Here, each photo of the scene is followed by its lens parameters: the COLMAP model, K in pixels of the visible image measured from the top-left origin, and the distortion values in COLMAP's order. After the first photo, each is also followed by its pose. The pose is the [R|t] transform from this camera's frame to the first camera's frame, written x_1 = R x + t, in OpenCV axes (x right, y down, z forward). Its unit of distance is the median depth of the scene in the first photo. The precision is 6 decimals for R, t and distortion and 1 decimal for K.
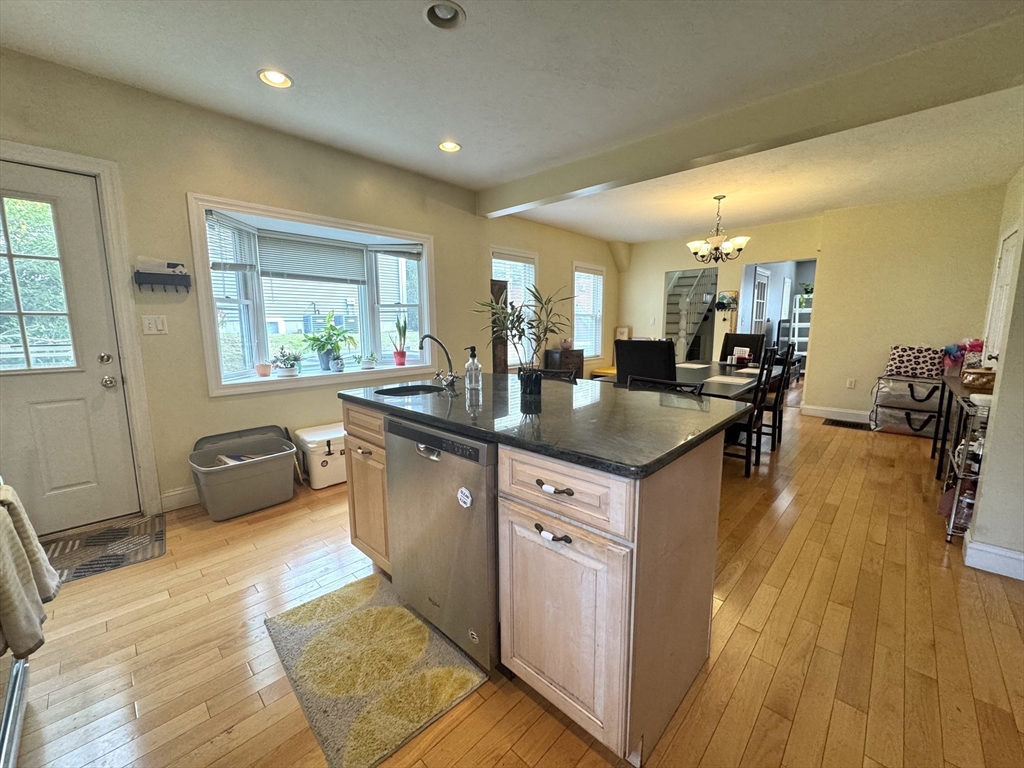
lens RADIAL K [[408.1, 0, 506.8], [0, 408.1, 378.4], [0, 0, 1]] dist [-0.001474, -0.000040]
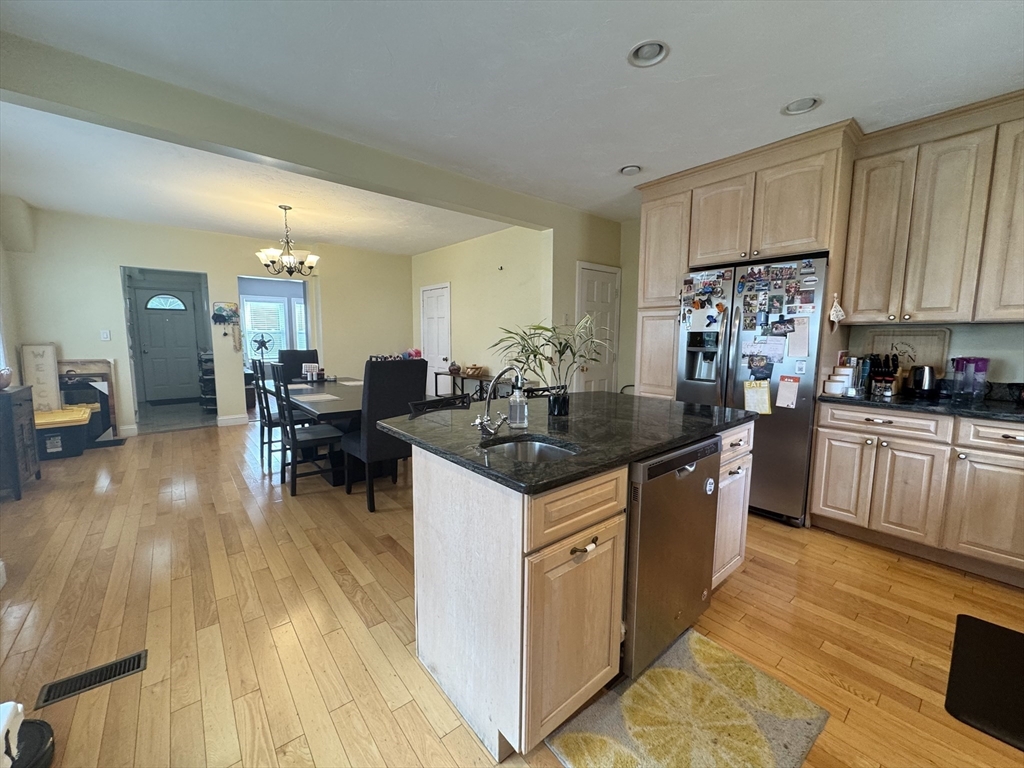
lens RADIAL K [[408.1, 0, 513.3], [0, 408.1, 381.6], [0, 0, 1]] dist [-0.001474, -0.000040]
pose [[0.099296, -0.104579, 0.989547, -0.500854], [0.124066, 0.988003, 0.091966, -0.081458], [-0.987293, 0.113638, 0.111079, 0.517947]]
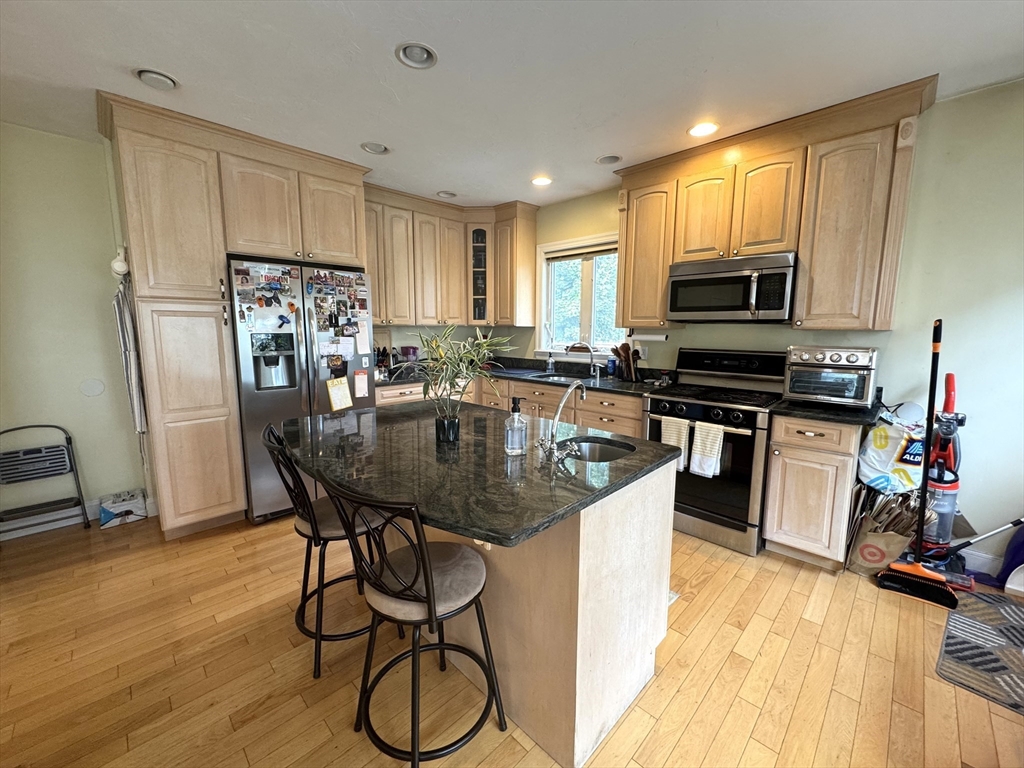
lens RADIAL K [[408.1, 0, 508.3], [0, 408.1, 383.2], [0, 0, 1]] dist [-0.001474, -0.000040]
pose [[-0.999933, 0.000527, 0.011603, -0.043222], [0.003608, 0.963642, 0.267173, -0.167843], [-0.011040, 0.267197, -0.963579, 0.954153]]
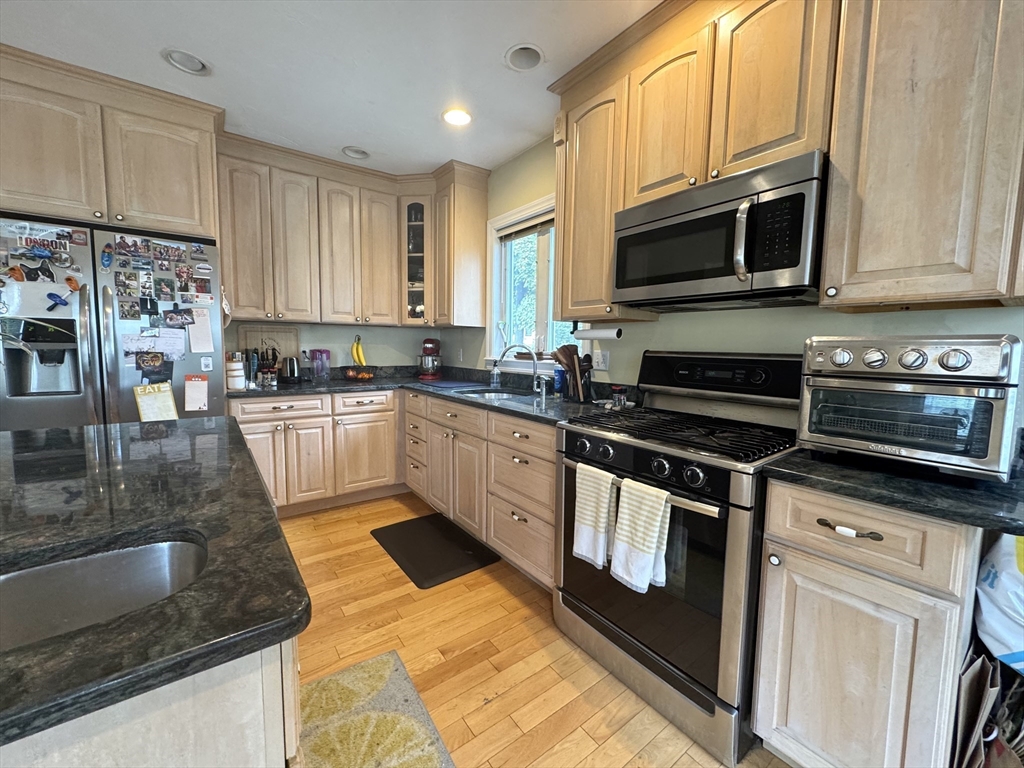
lens RADIAL K [[408.1, 0, 508.5], [0, 408.1, 383.0], [0, 0, 1]] dist [-0.001474, -0.000040]
pose [[-0.986955, -0.024799, 0.159076, -0.310165], [0.010824, 0.975609, 0.219247, -0.084800], [-0.160633, 0.218109, -0.962614, 0.651318]]
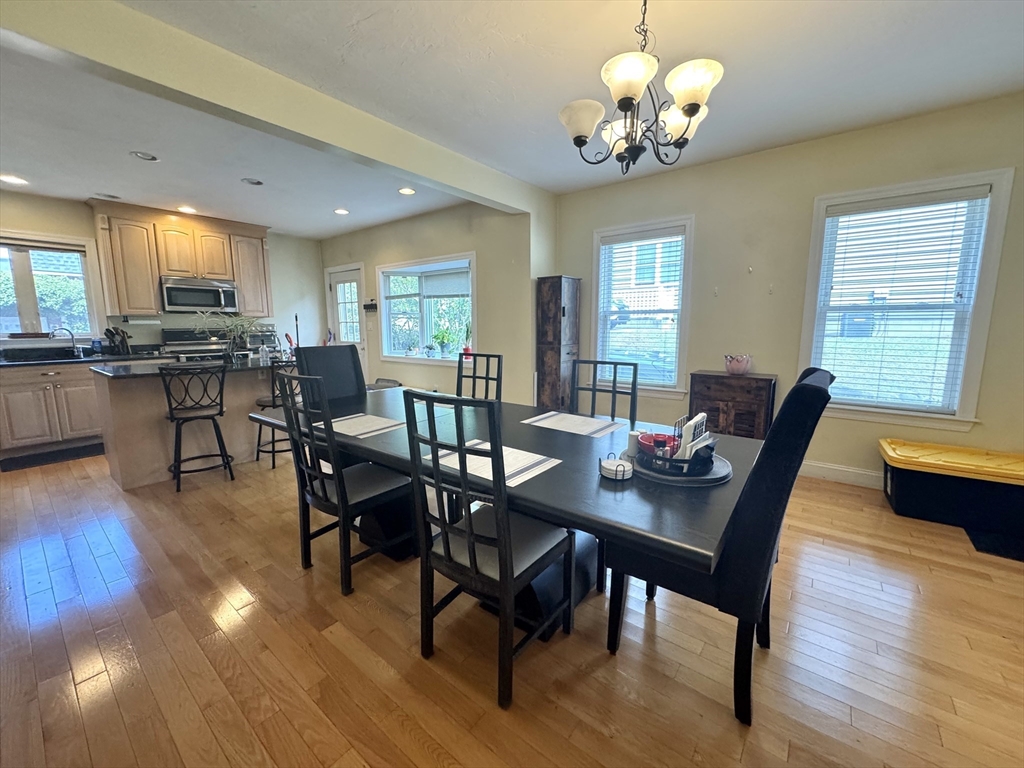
lens RADIAL K [[408.1, 0, 503.7], [0, 408.1, 379.0], [0, 0, 1]] dist [-0.001474, -0.000040]
pose [[0.094369, 0.142055, -0.985350, 1.081601], [-0.133643, 0.982616, 0.128862, -0.168771], [0.986526, 0.119525, 0.111713, 1.078550]]
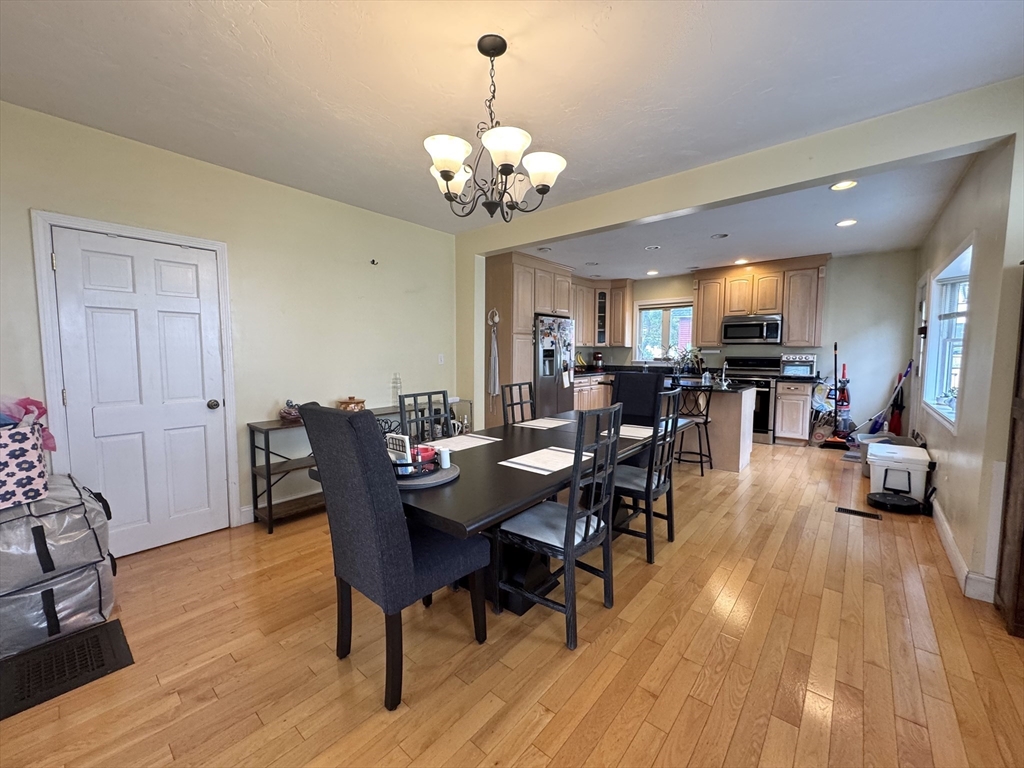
lens RADIAL K [[408.1, 0, 509.0], [0, 408.1, 383.6], [0, 0, 1]] dist [-0.001474, -0.000040]
pose [[-0.997955, 0.009737, -0.063167, 0.659574], [-0.003836, 0.977421, 0.211269, -0.262889], [0.063798, 0.211079, -0.975385, 1.788929]]
